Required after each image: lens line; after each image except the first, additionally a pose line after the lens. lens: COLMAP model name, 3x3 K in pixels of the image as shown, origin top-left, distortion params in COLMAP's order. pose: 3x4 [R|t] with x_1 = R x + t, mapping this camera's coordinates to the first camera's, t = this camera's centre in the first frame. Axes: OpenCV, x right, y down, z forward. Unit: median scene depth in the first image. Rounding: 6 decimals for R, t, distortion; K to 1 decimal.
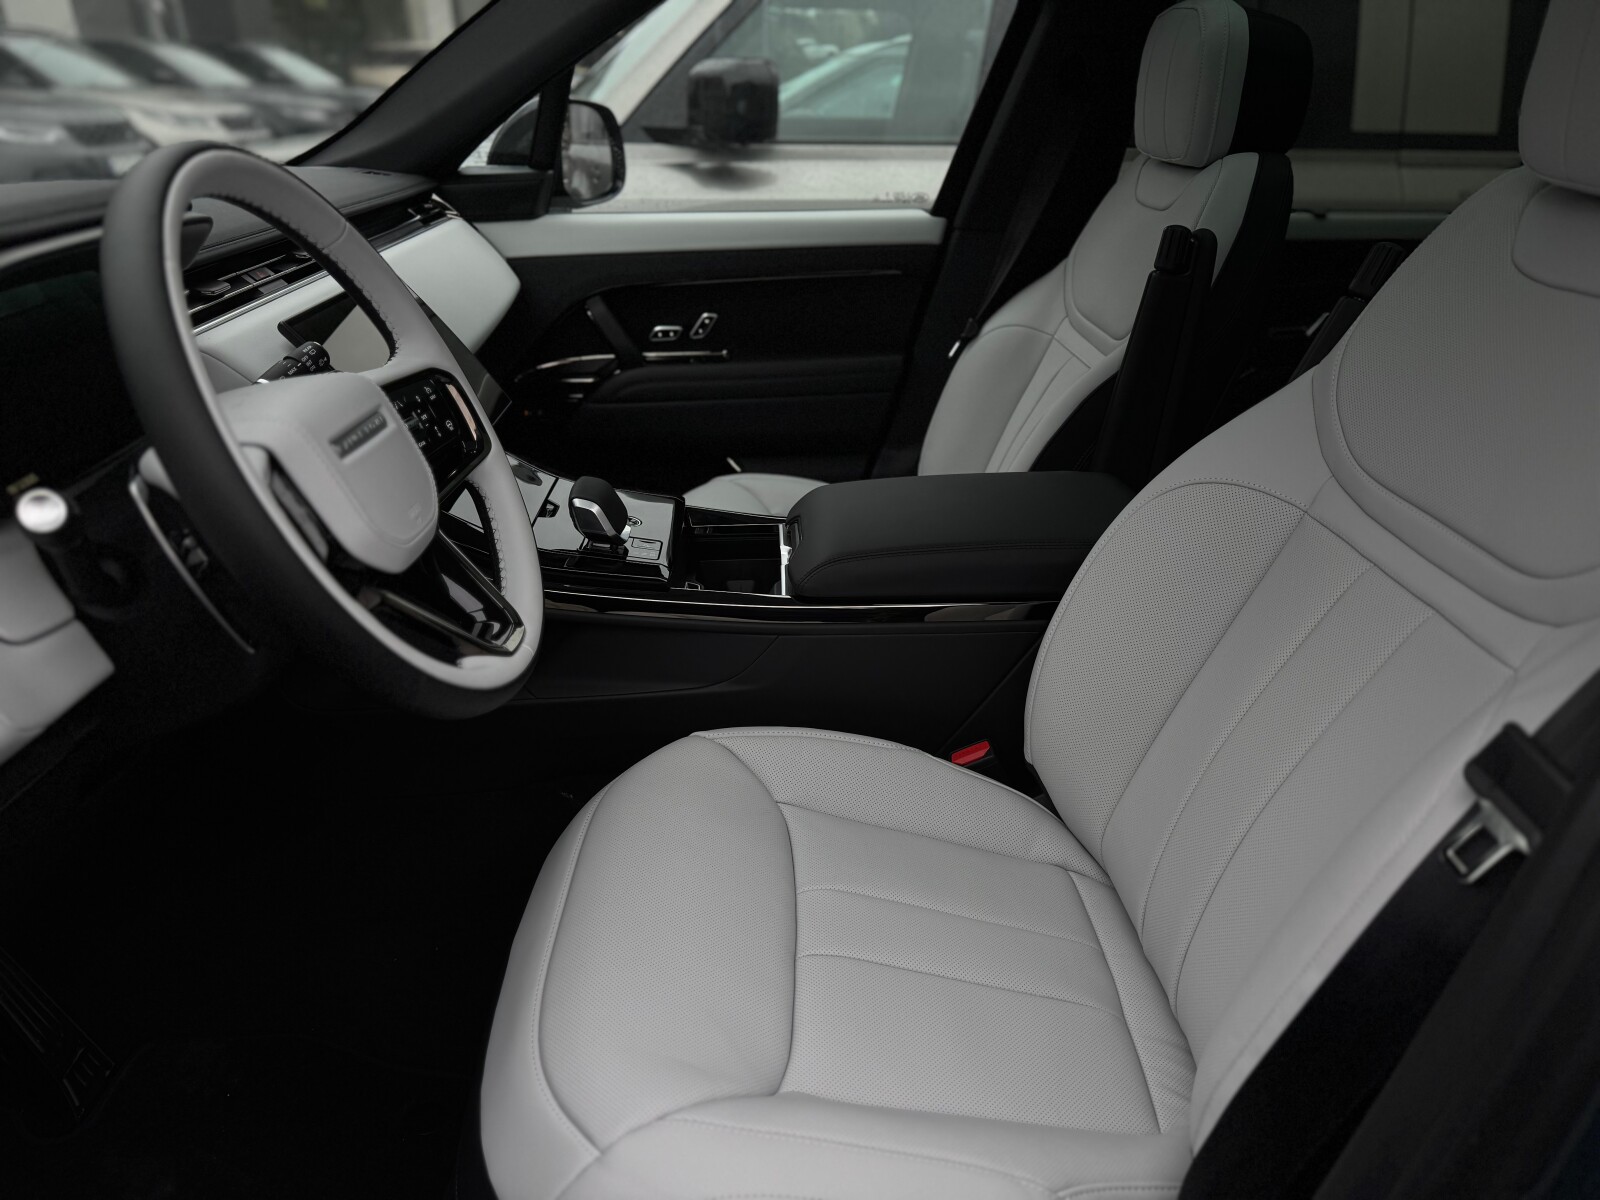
lens RADIAL K [[1105.5, 0, 800.0], [0, 1105.5, 600.0], [0, 0, 1]] dist [-0.000053, 0.000523]
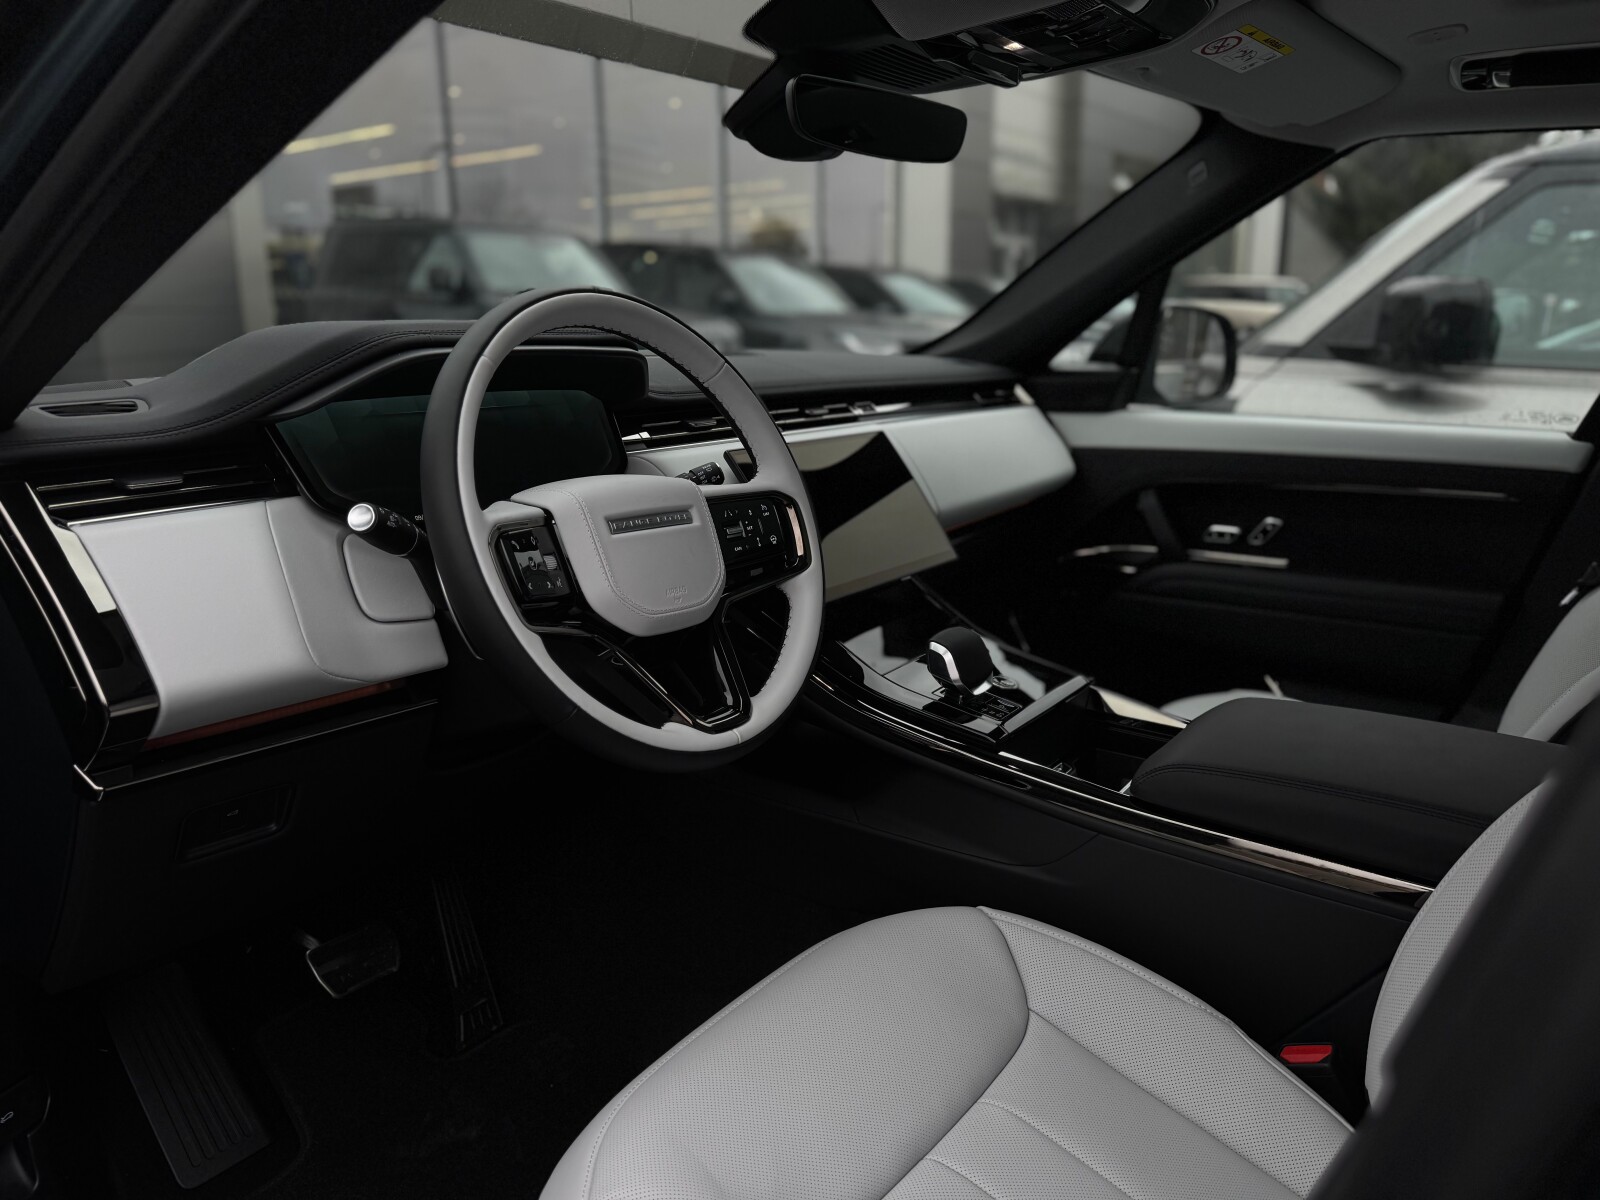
lens RADIAL K [[1114.0, 0, 801.0], [0, 1114.0, 570.4], [0, 0, 1]] dist [-0.024293, -0.001394]
pose [[0.785327, 0.145595, -0.601717, 0.178508], [-0.269685, 0.955339, -0.120818, 0.001160], [0.557253, 0.257155, 0.789519, 0.054827]]
